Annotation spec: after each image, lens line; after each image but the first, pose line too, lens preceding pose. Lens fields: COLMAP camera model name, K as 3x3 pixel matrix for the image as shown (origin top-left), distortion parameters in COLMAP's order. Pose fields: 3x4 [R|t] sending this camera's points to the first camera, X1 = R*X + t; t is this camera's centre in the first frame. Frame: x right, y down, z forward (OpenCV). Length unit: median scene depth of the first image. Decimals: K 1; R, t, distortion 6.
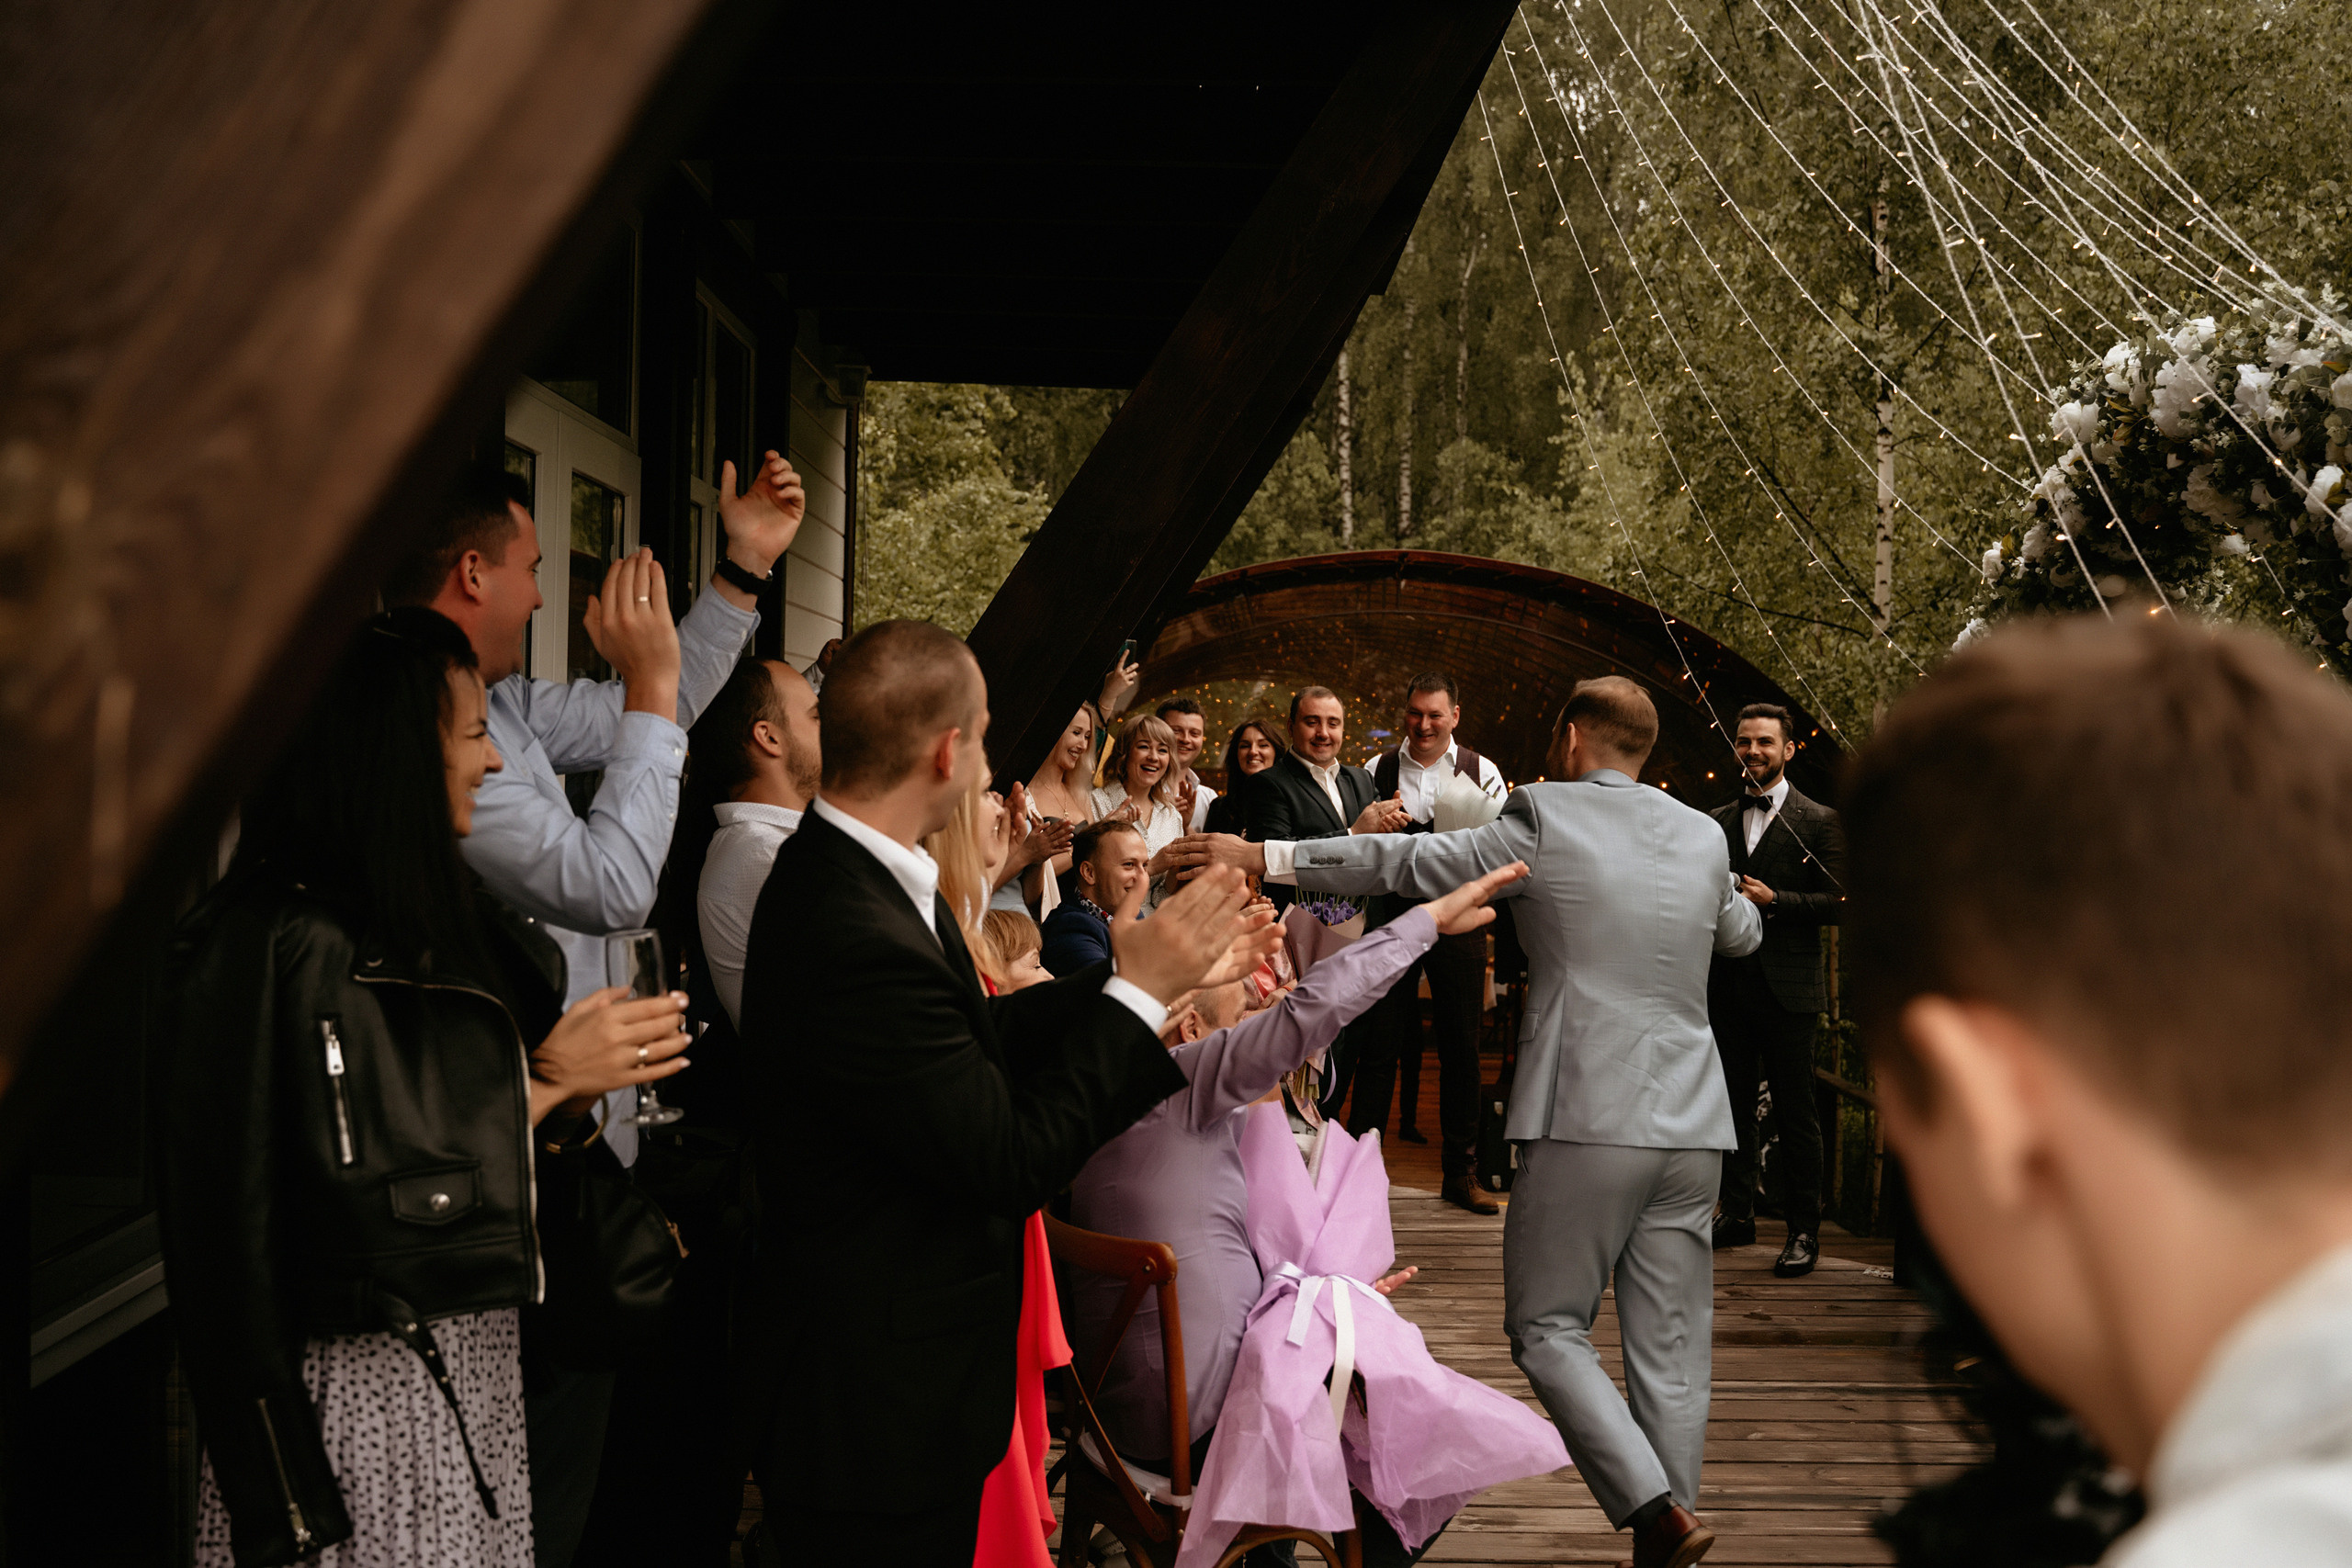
lens RADIAL K [[2086.1, 0, 1094.0], [0, 2086.1, 796.1], [0, 0, 1]] dist [0.011054, -0.011065]
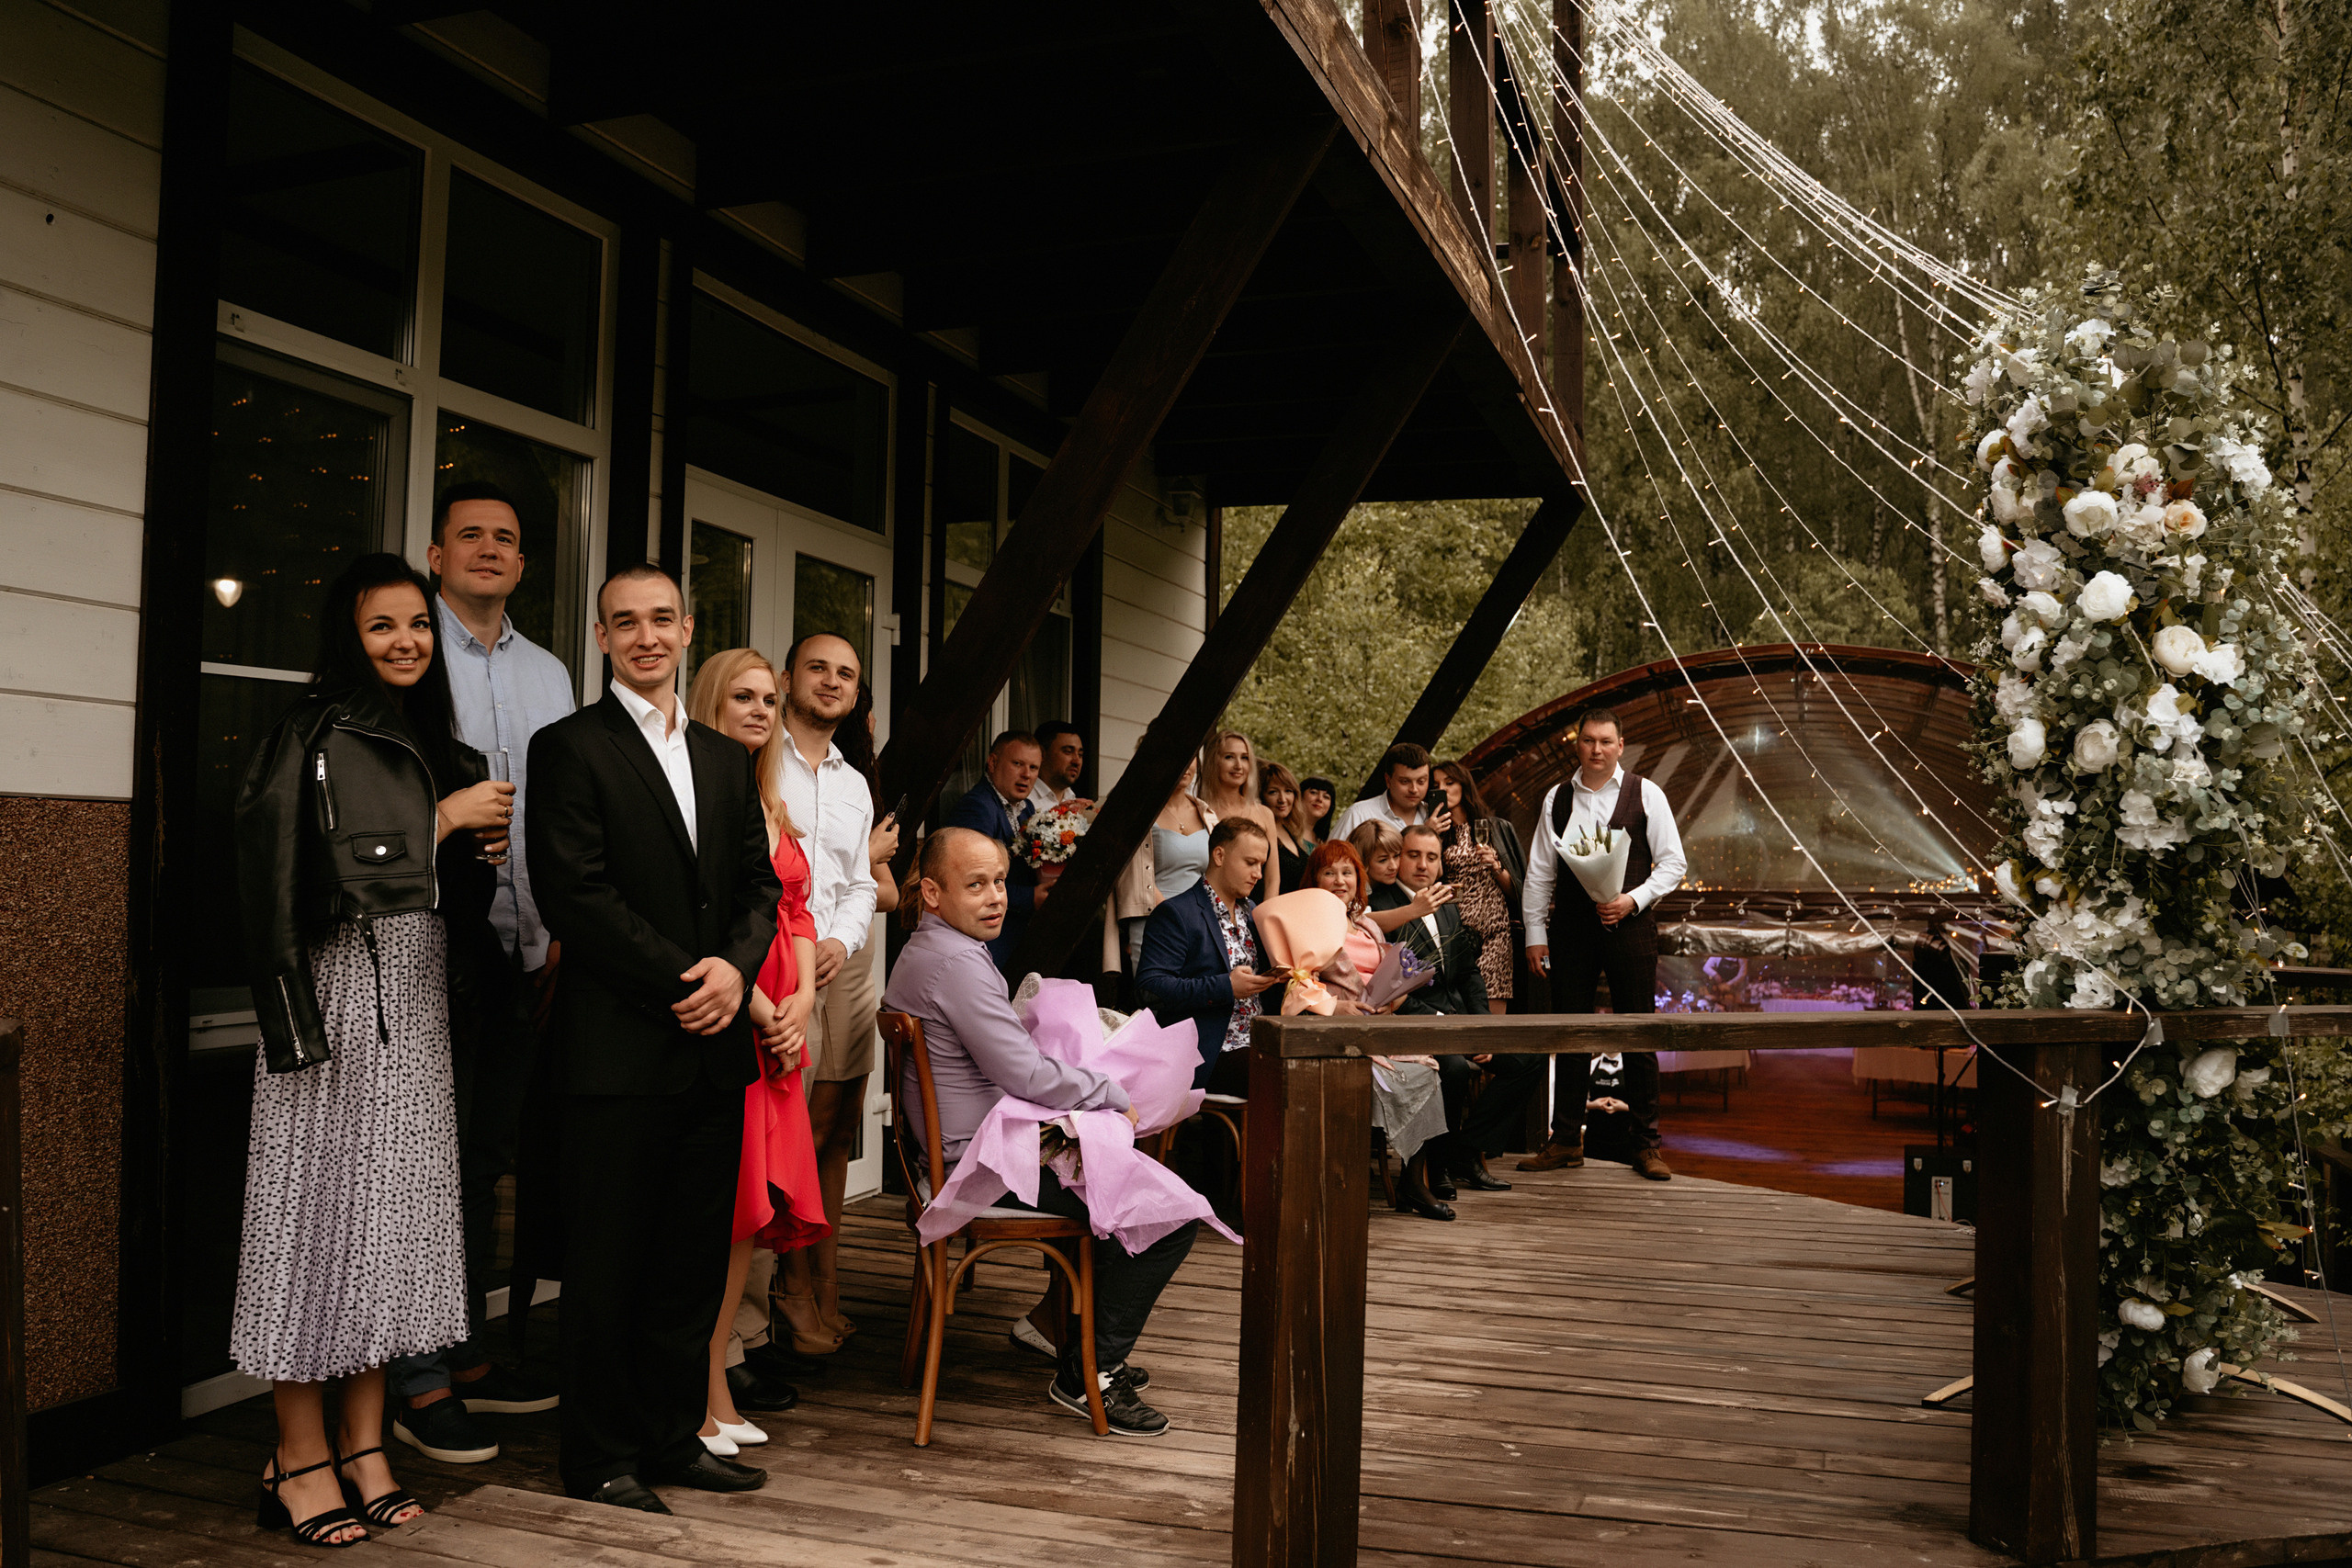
lens RADIAL K [[1895.8, 0, 1084.6], [0, 1895.8, 791.1], [0, 0, 1]] dist [-0.114159, 0.090735]
pose [[0.942880, -0.023481, -0.332305, 0.861340], [-0.001649, 0.997172, -0.075140, 0.240675], [0.333130, 0.071396, 0.940174, -0.212508]]
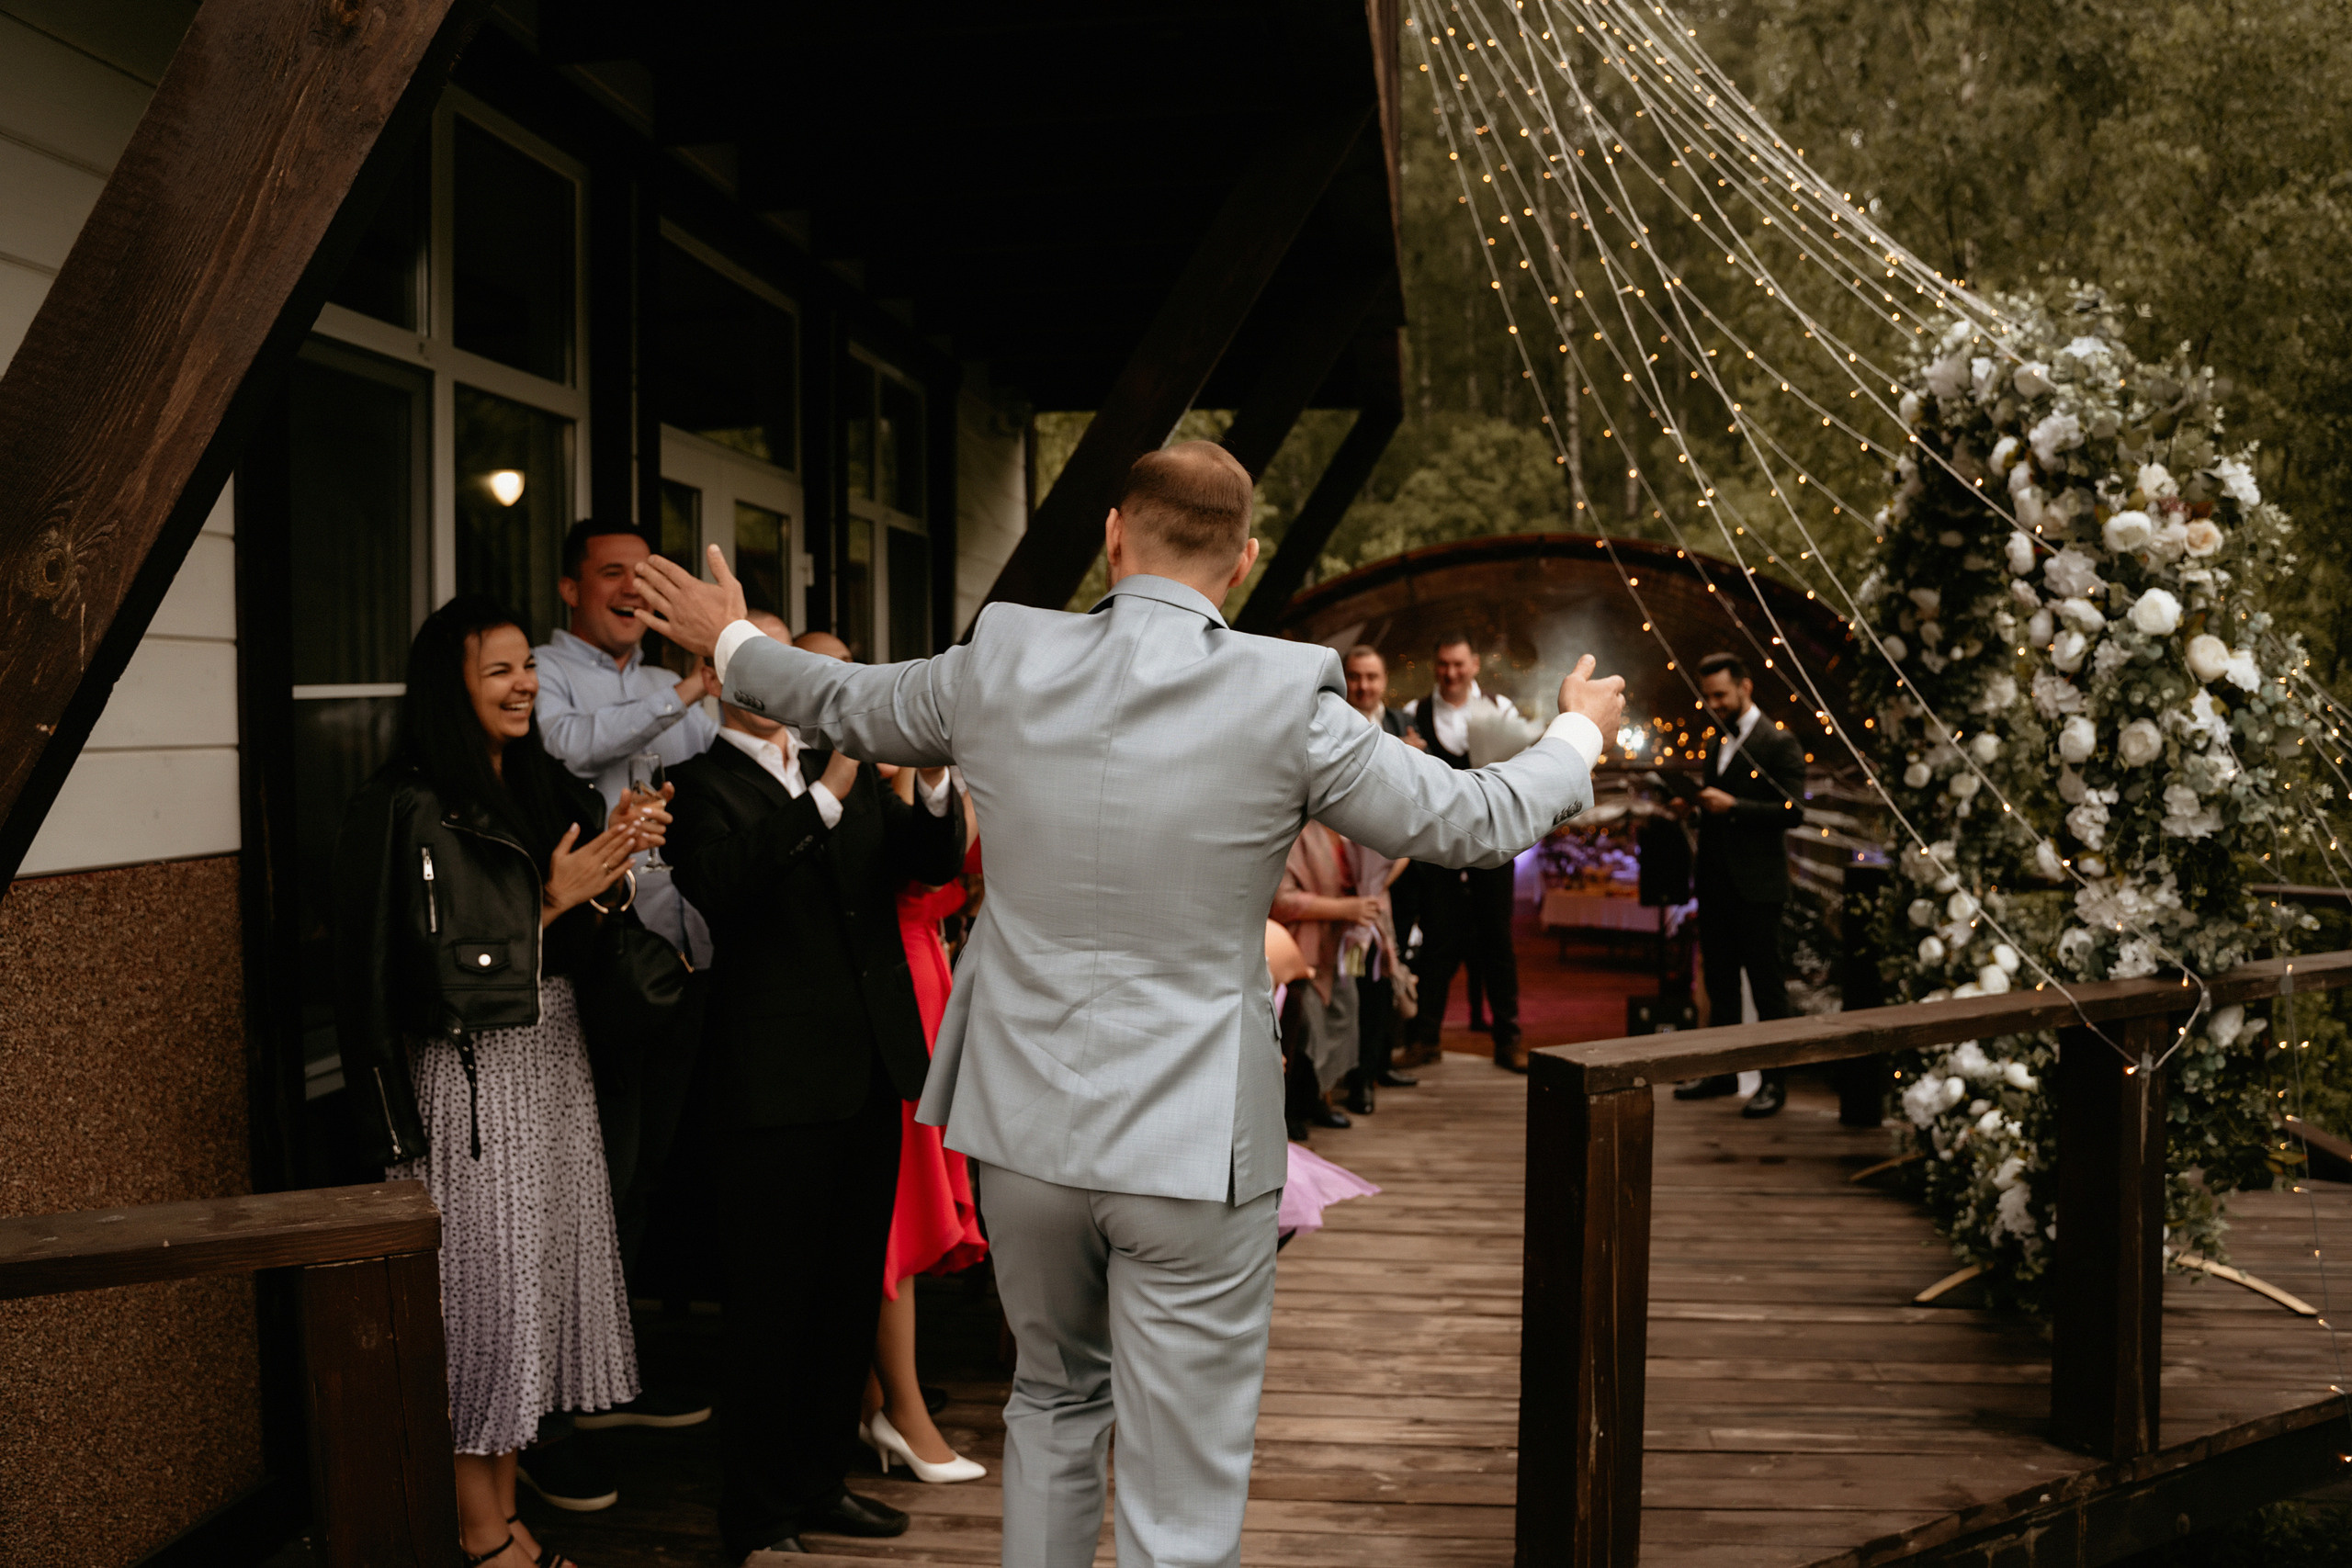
lens RADIAL K [[1895.8, 0, 1104.7], [0, 1895.8, 794.2], [0, 0, 1]] dist [-0.114159, 0.090735]
pose [[0.989911, -0.029270, -0.138636, 0.338999], [0.030806, 0.999485, 0.008943, 0.060234], [0.138303, -0.013124, 0.990303, -0.365168]]
